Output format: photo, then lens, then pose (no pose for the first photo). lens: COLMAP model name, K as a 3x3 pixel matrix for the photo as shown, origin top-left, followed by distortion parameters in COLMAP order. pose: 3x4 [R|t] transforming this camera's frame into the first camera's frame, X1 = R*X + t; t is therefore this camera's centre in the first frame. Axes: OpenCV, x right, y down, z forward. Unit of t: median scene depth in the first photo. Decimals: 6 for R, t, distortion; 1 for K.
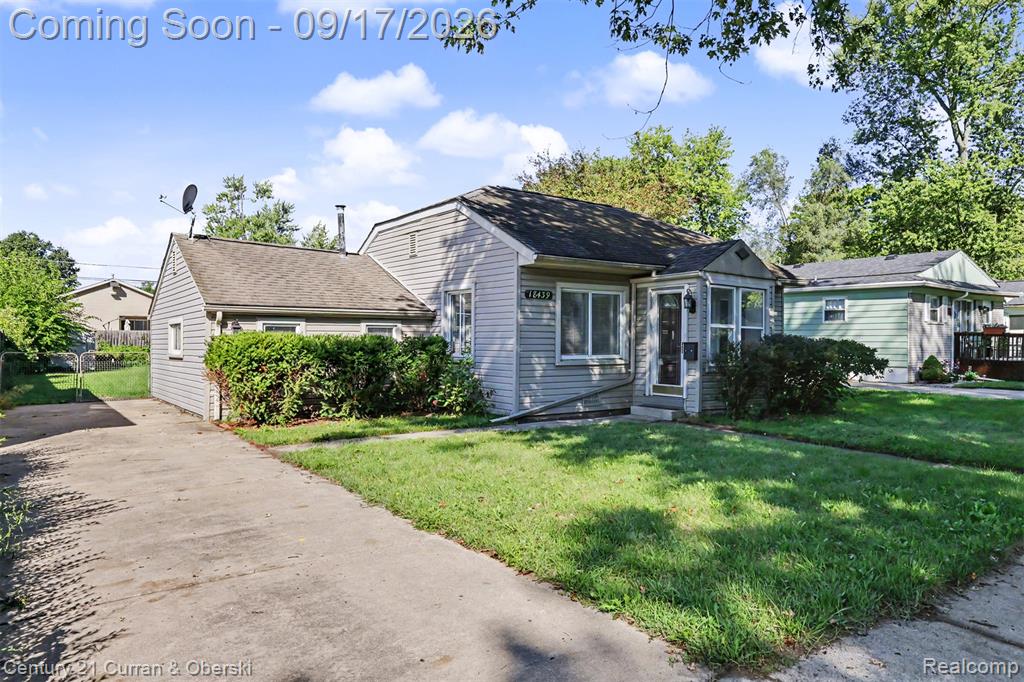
lens RADIAL K [[680.3, 0, 506.0], [0, 680.3, 342.8], [0, 0, 1]] dist [0.003658, 0.002208]
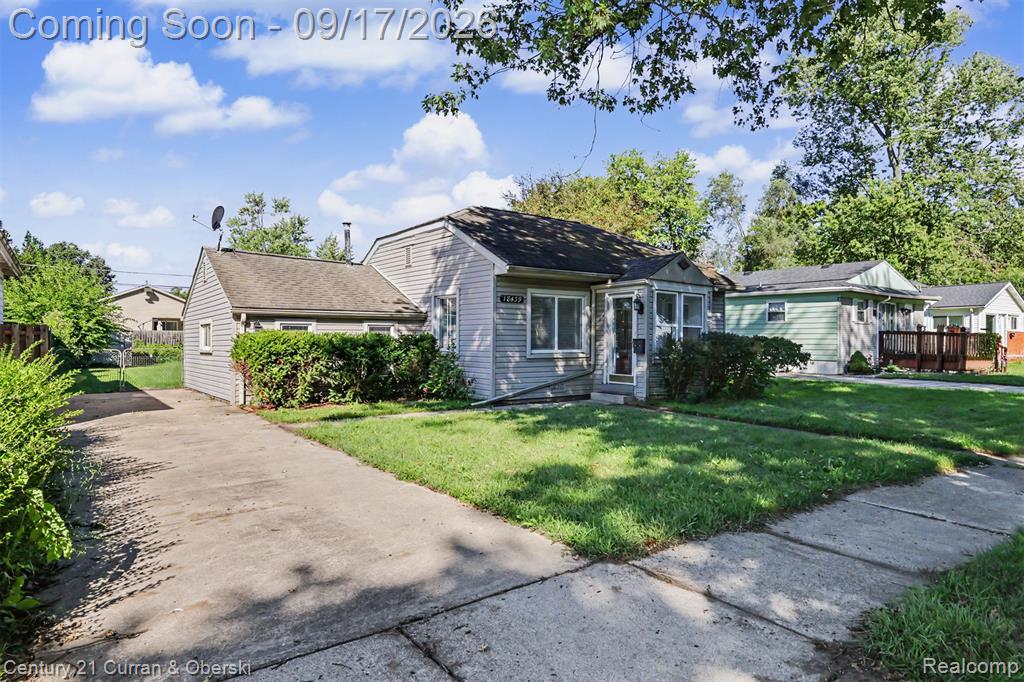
lens RADIAL K [[624.9, 0, 512.0], [0, 624.9, 341.0], [0, 0, 1]] dist [-0.003941, -0.000967]
pose [[0.999934, -0.001695, 0.011332, 0.033741], [0.001719, 0.999996, -0.002113, 0.005012], [-0.011328, 0.002132, 0.999934, -0.090844]]
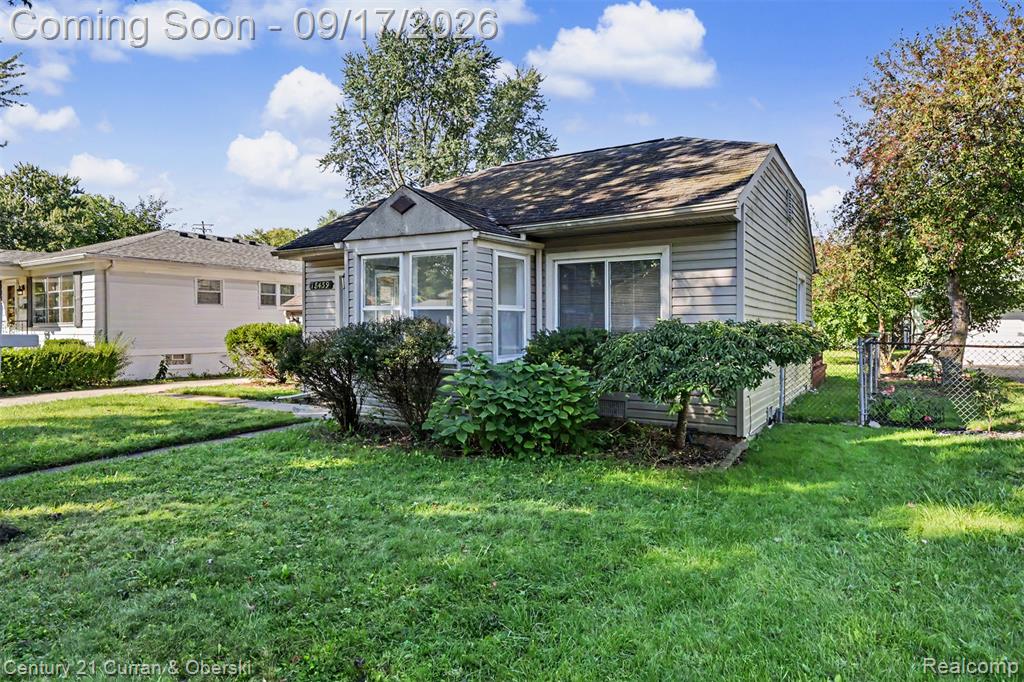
lens RADIAL K [[624.9, 0, 512.0], [0, 624.9, 341.0], [0, 0, 1]] dist [-0.003941, -0.000967]
pose [[0.373927, 0.013207, -0.927364, 0.986228], [0.001932, 0.999885, 0.015019, 0.001422], [0.927456, -0.007407, 0.373859, 0.854652]]
